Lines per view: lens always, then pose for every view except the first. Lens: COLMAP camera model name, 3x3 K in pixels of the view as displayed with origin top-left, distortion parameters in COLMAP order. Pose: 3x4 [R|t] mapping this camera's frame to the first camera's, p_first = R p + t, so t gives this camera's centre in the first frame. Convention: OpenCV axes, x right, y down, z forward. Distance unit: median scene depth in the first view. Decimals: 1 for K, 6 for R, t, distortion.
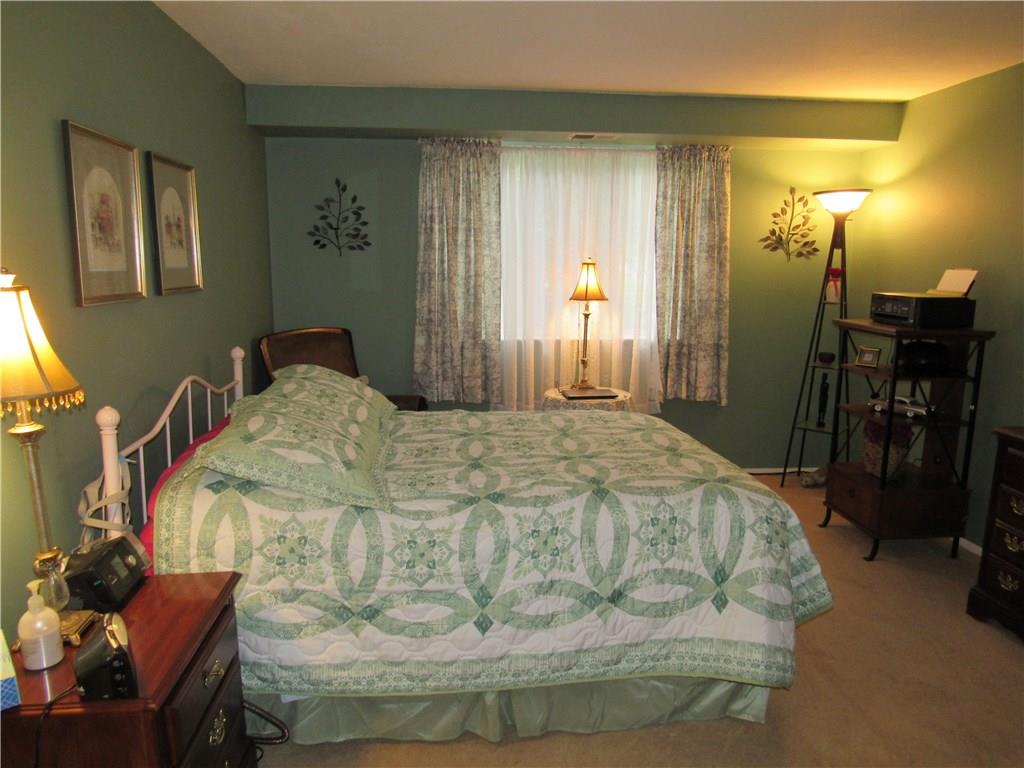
lens RADIAL K [[737.0, 0, 513.7], [0, 737.0, 387.8], [0, 0, 1]] dist [-0.035656, 0.021093]
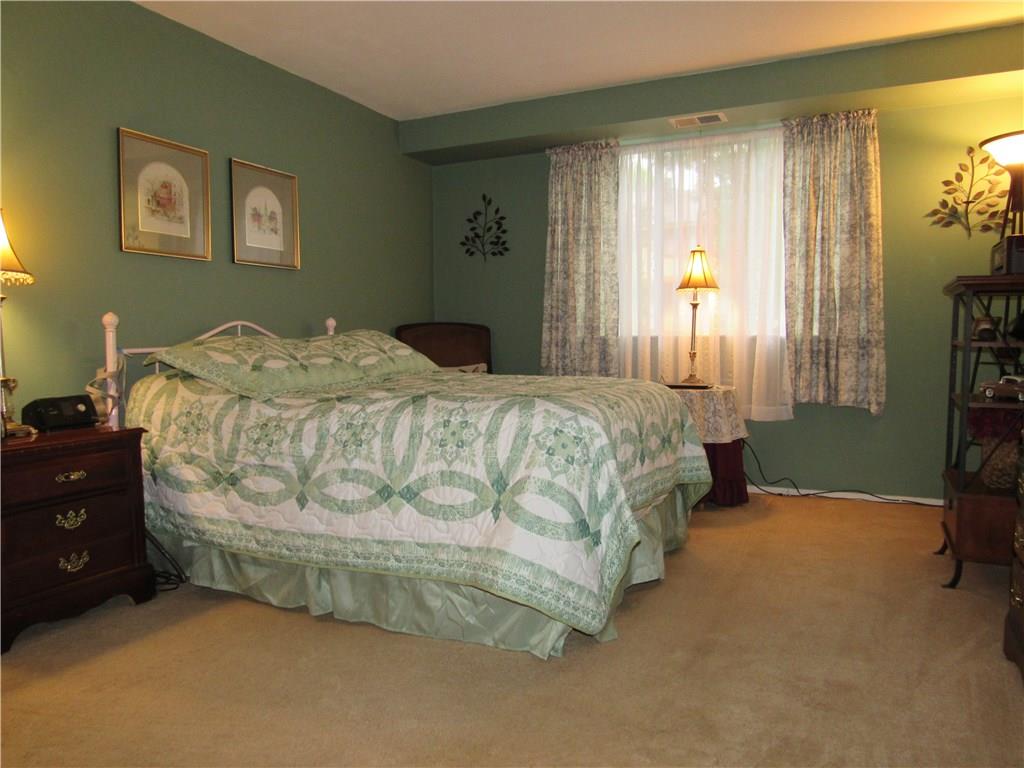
lens RADIAL K [[737.0, 0, 515.4], [0, 737.0, 387.8], [0, 0, 1]] dist [-0.035656, 0.021093]
pose [[0.854155, 0.022694, -0.519524, 0.400359], [-0.077498, 0.993446, -0.084020, 0.105352], [0.514212, 0.112028, 0.850315, 0.088481]]
